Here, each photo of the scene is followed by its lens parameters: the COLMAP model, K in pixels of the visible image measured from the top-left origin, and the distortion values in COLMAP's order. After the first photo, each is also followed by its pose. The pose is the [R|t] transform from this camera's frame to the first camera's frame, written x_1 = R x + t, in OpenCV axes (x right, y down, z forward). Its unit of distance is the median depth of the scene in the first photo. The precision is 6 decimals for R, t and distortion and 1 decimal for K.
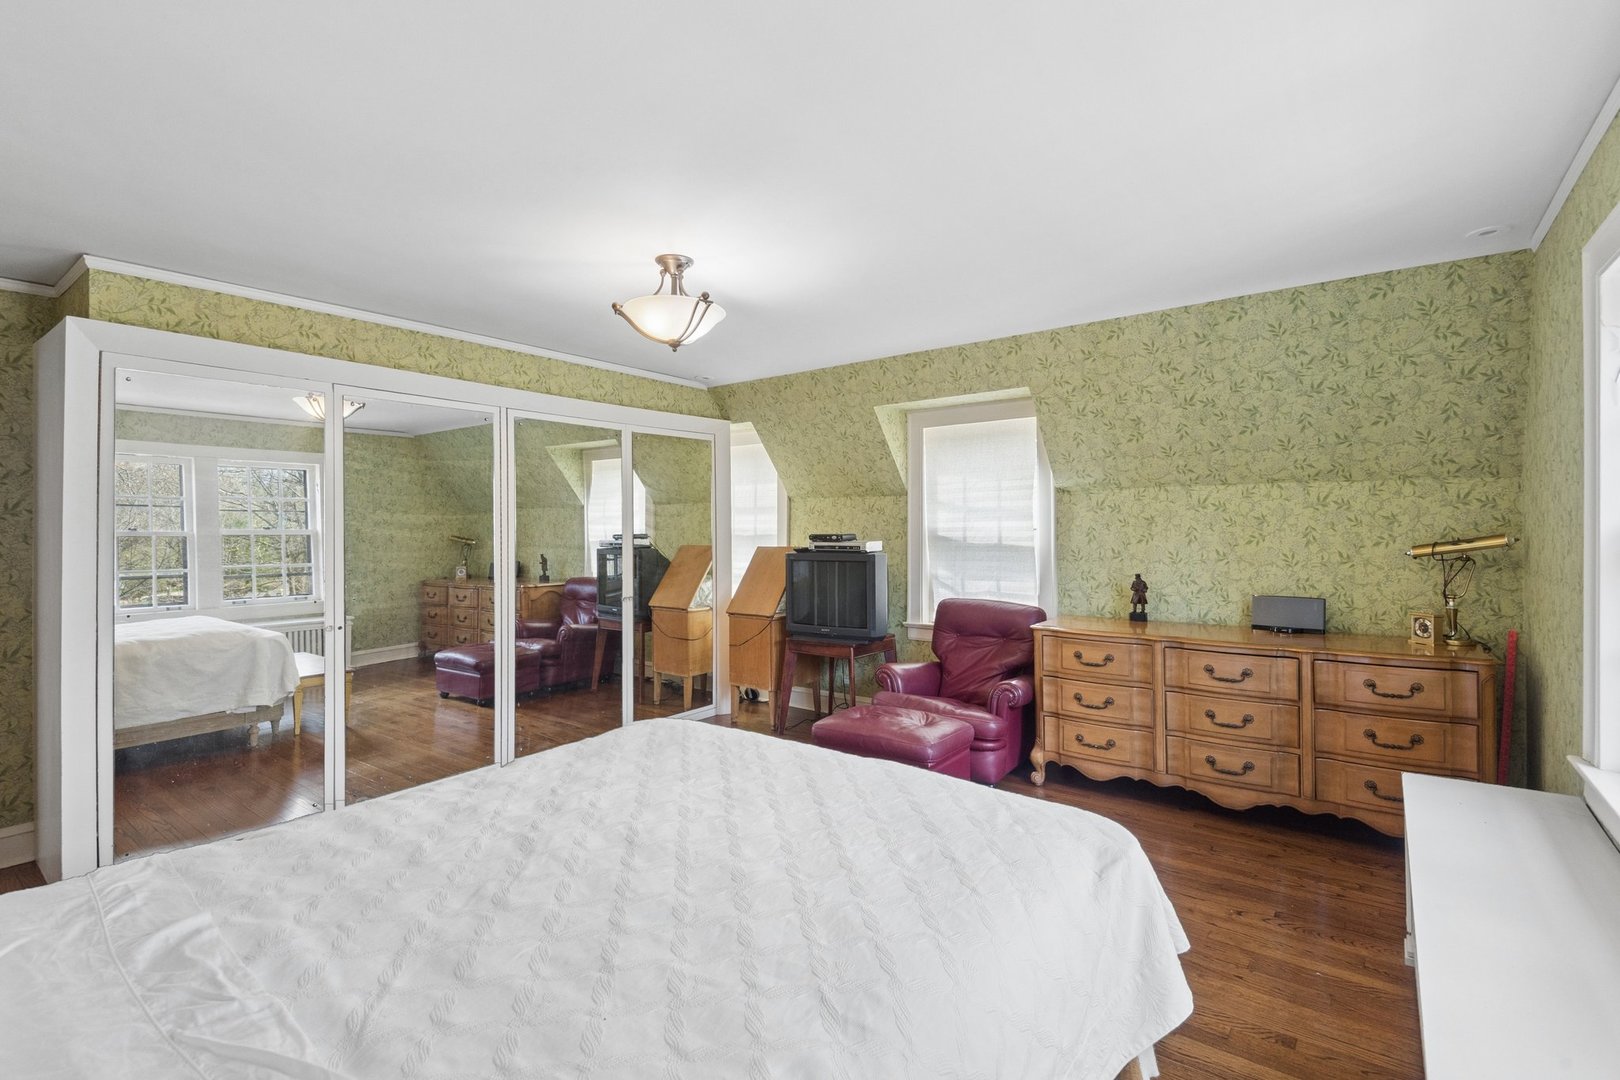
lens RADIAL K [[753.9, 0, 810.0], [0, 753.9, 540.0], [0, 0, 1]] dist [0.000441, -0.024446]
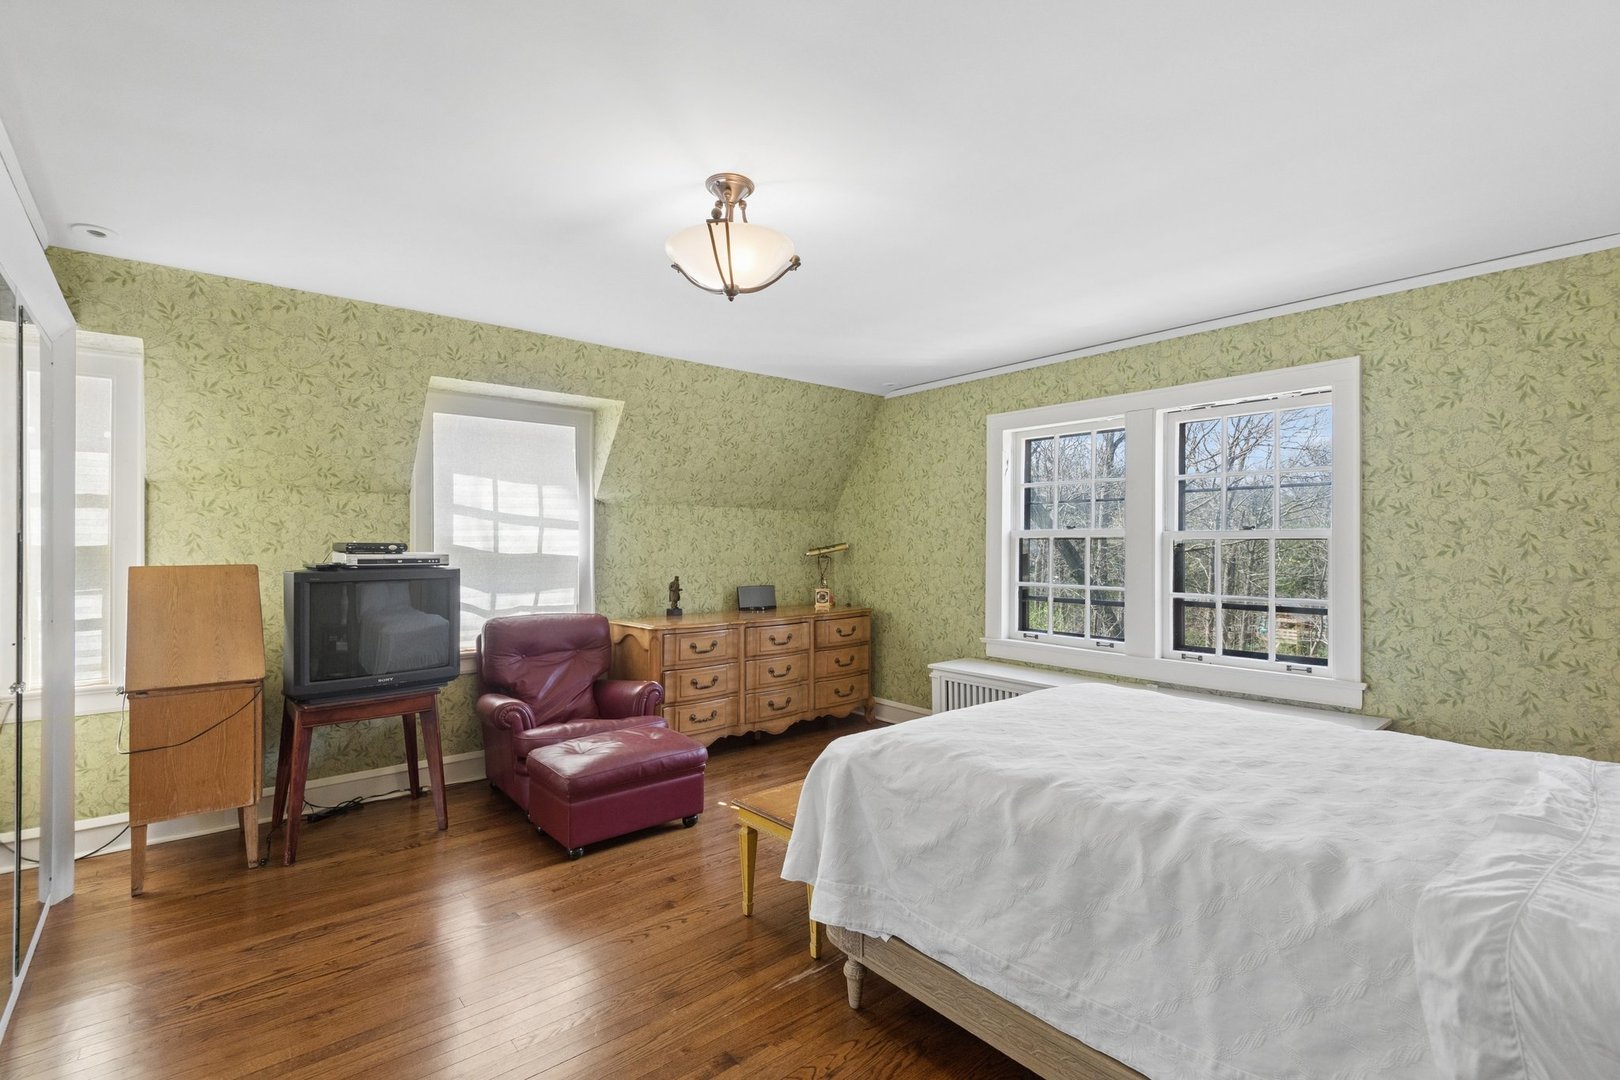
lens RADIAL K [[756.8, 0, 799.5], [0, 756.8, 537.0], [0, 0, 1]] dist [0.046536, -0.025623]
pose [[0.175724, 0.006355, 0.984419, -0.733180], [0.006356, 0.999951, -0.007589, -0.007583], [-0.984419, 0.007590, 0.175675, 0.589609]]
